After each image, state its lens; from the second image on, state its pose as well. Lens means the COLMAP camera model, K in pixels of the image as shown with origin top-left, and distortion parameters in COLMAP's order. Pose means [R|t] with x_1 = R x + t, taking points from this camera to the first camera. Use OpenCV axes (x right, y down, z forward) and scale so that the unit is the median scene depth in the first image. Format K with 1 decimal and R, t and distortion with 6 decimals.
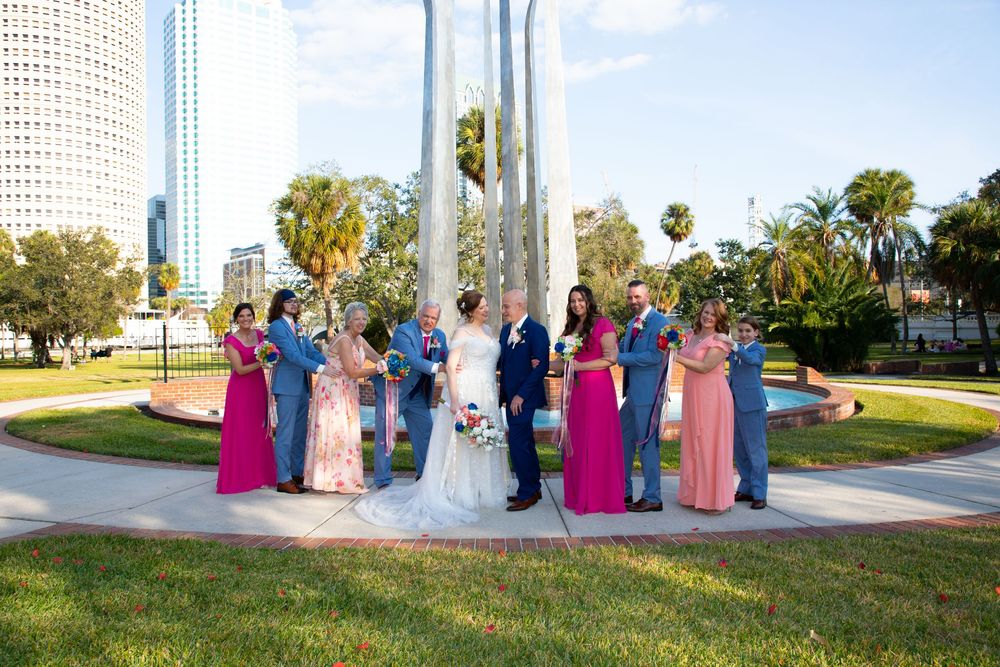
lens RADIAL K [[754.0, 0, 494.4], [0, 754.0, 325.3], [0, 0, 1]] dist [-0.029222, 0.044086]
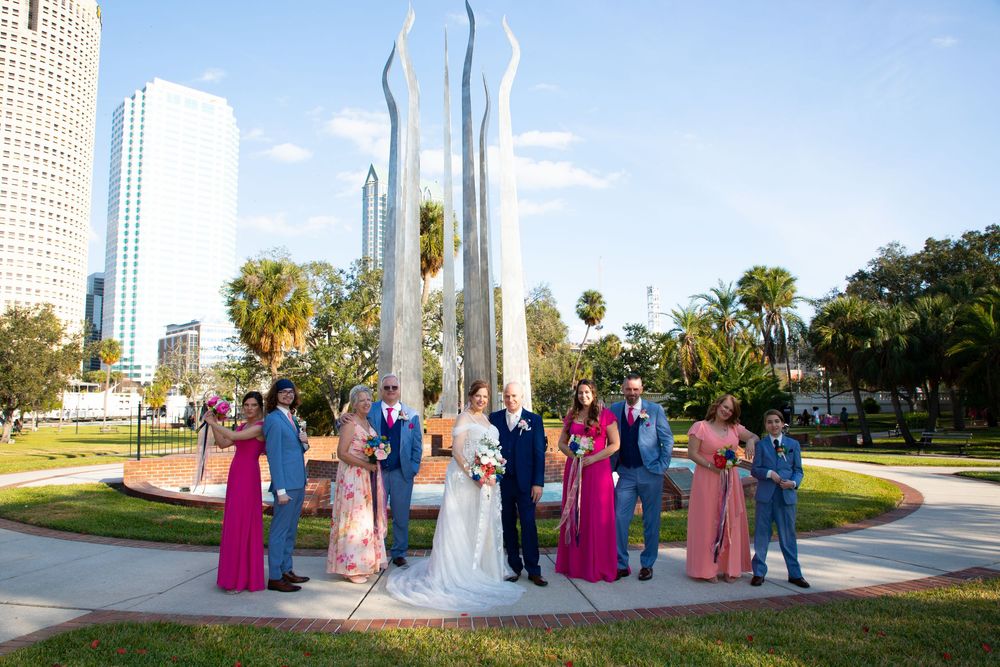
lens RADIAL K [[699.6, 0, 493.0], [0, 699.6, 330.3], [0, 0, 1]] dist [-0.064226, 0.048289]
pose [[0.993958, 0.013435, 0.108935, -0.007711], [-0.002612, 0.995095, -0.098888, -0.001176], [-0.109729, 0.098006, 0.989118, -0.000713]]
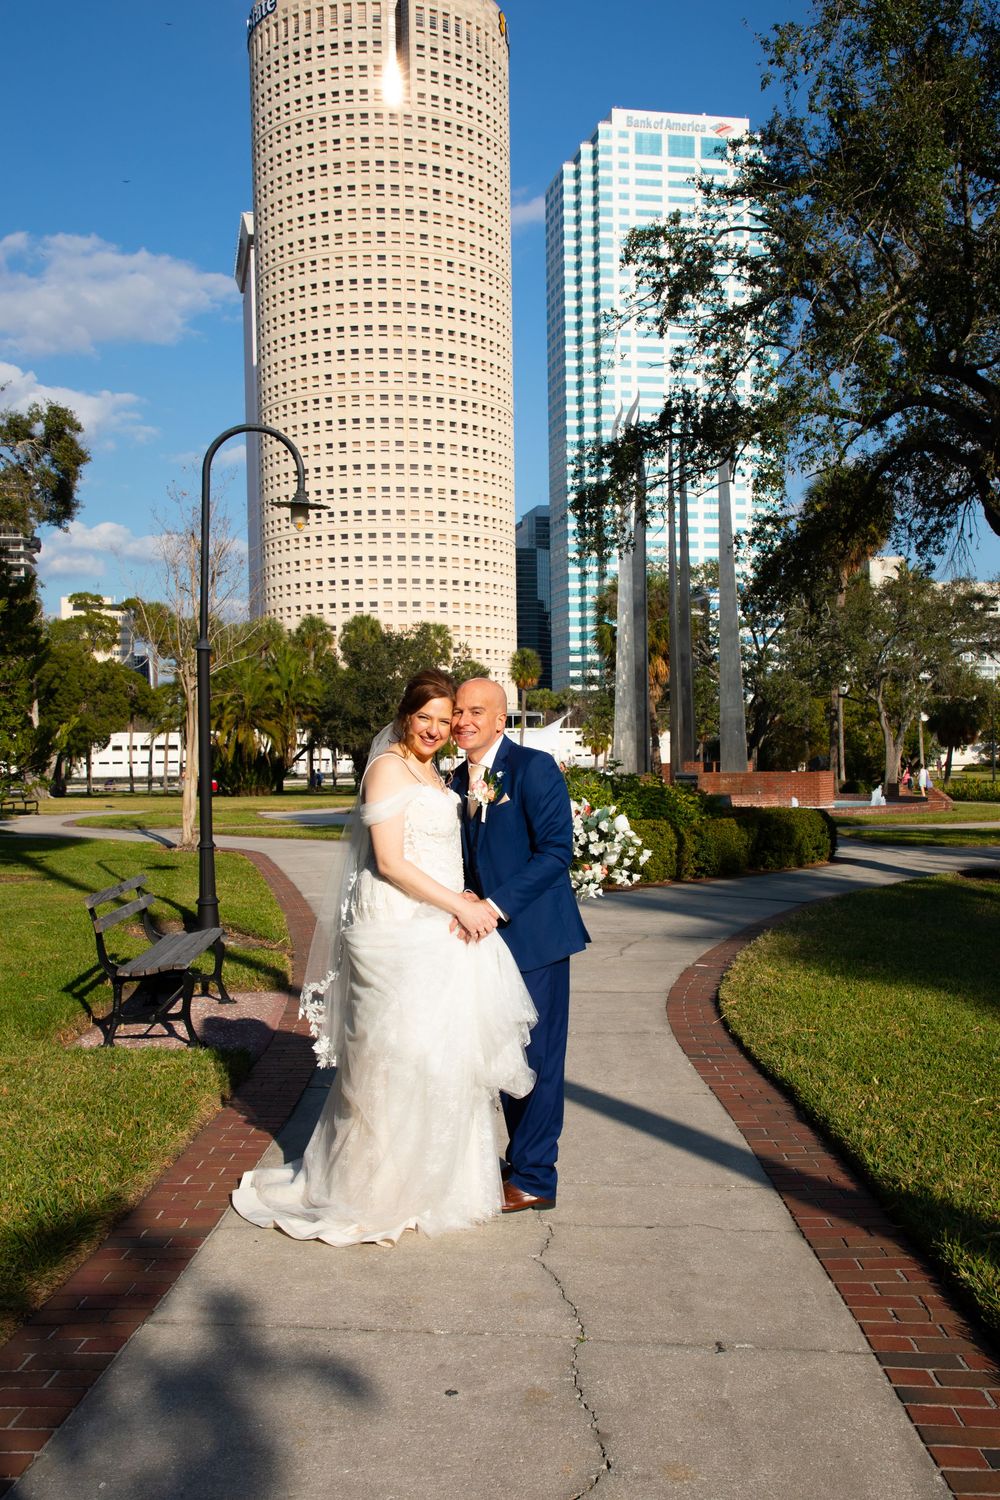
lens RADIAL K [[1566.9, 0, 500.0], [0, 1566.9, 750.0], [0, 0, 1]] dist [0.085046, 0.212477]
pose [[0.897325, -0.000210, -0.441370, 0.128355], [0.005565, 0.999926, 0.010839, -0.004737], [0.441335, -0.012182, 0.897260, -0.211542]]
